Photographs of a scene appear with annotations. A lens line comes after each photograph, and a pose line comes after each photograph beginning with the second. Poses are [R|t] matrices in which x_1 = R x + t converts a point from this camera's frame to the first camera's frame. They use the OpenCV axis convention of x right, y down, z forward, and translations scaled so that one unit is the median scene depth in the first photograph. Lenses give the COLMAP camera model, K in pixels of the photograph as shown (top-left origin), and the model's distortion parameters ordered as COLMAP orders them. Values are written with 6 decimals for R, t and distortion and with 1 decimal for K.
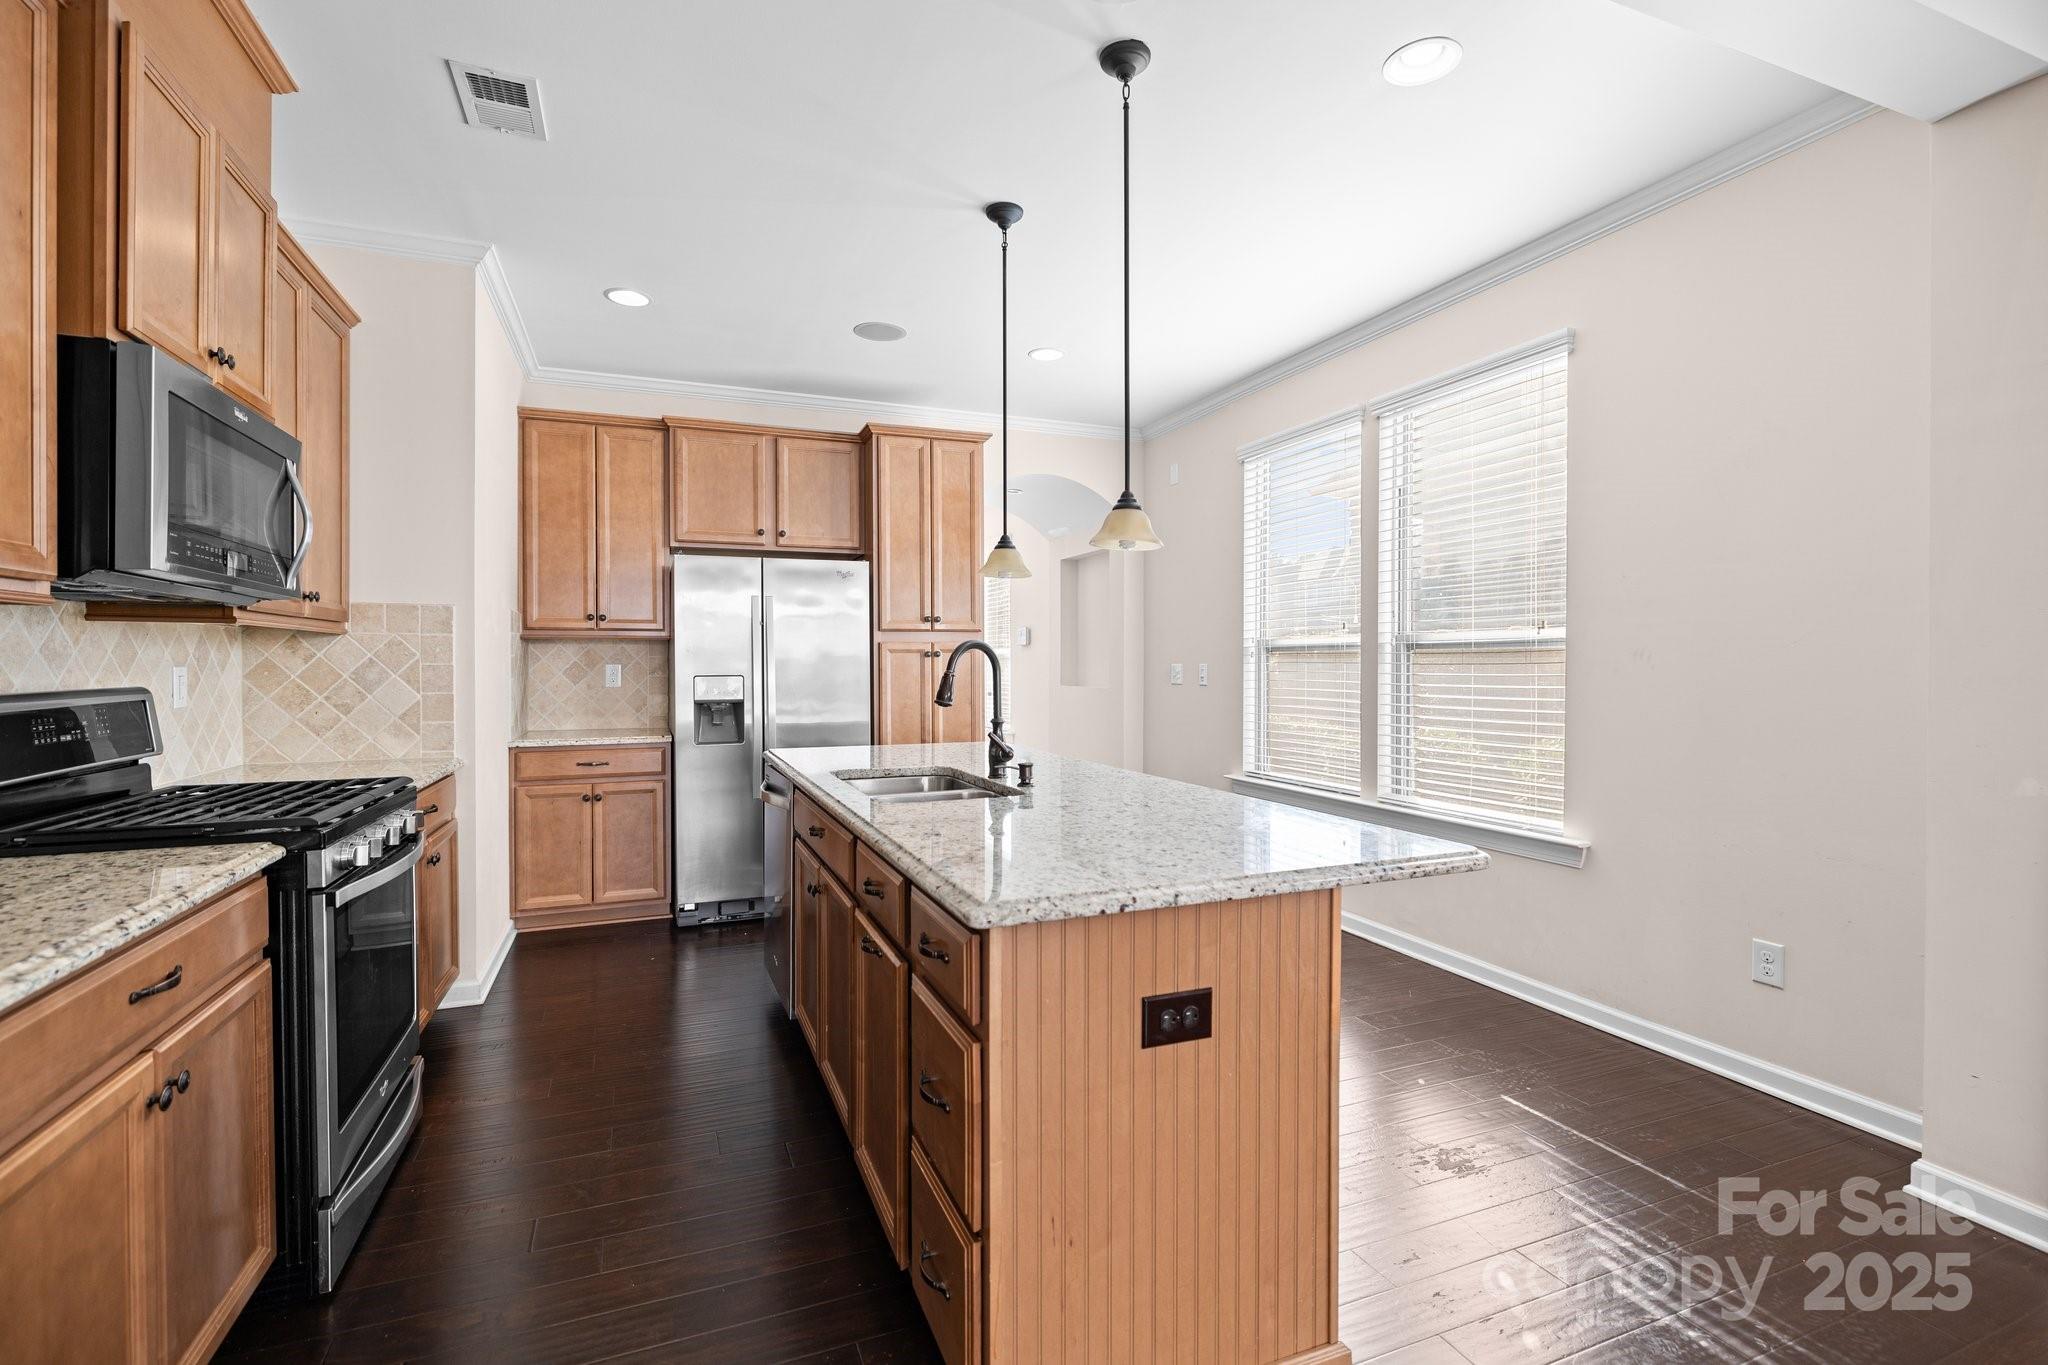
lens RADIAL K [[935.4, 0, 1011.5], [0, 935.4, 673.4], [0, 0, 1]] dist [-0.001383, 0.001832]
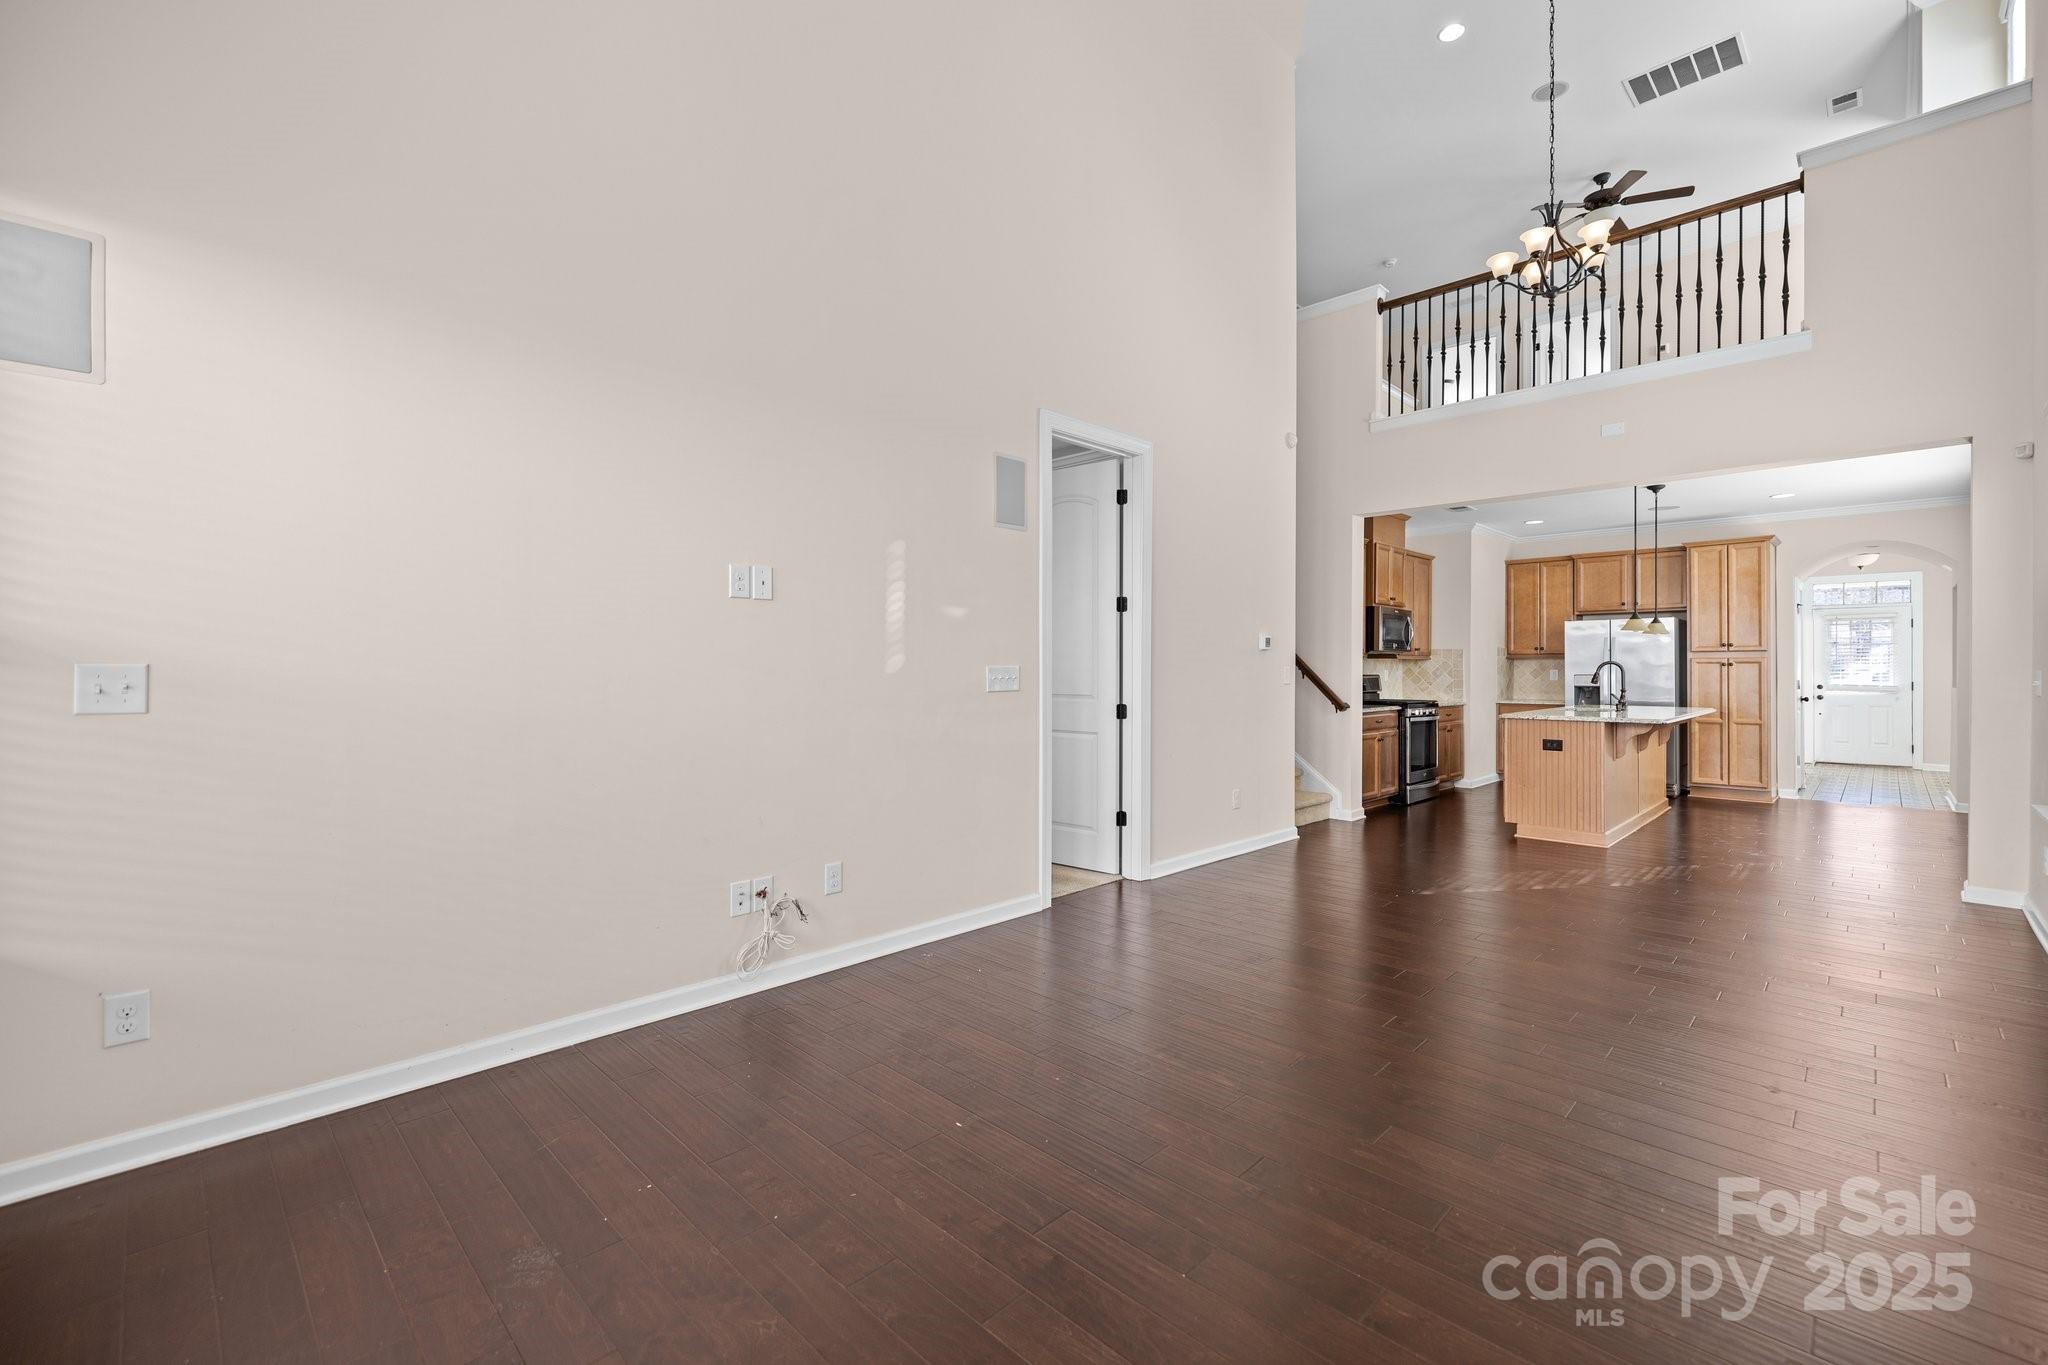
lens RADIAL K [[868.5, 0, 1013.3], [0, 868.5, 672.0], [0, 0, 1]] dist [-0.008765, -0.000027]
pose [[0.410300, 0.004538, -0.911939, 1.286829], [-0.011786, 0.999930, -0.000327, 0.015916], [0.911875, 0.010882, 0.410325, -1.380418]]
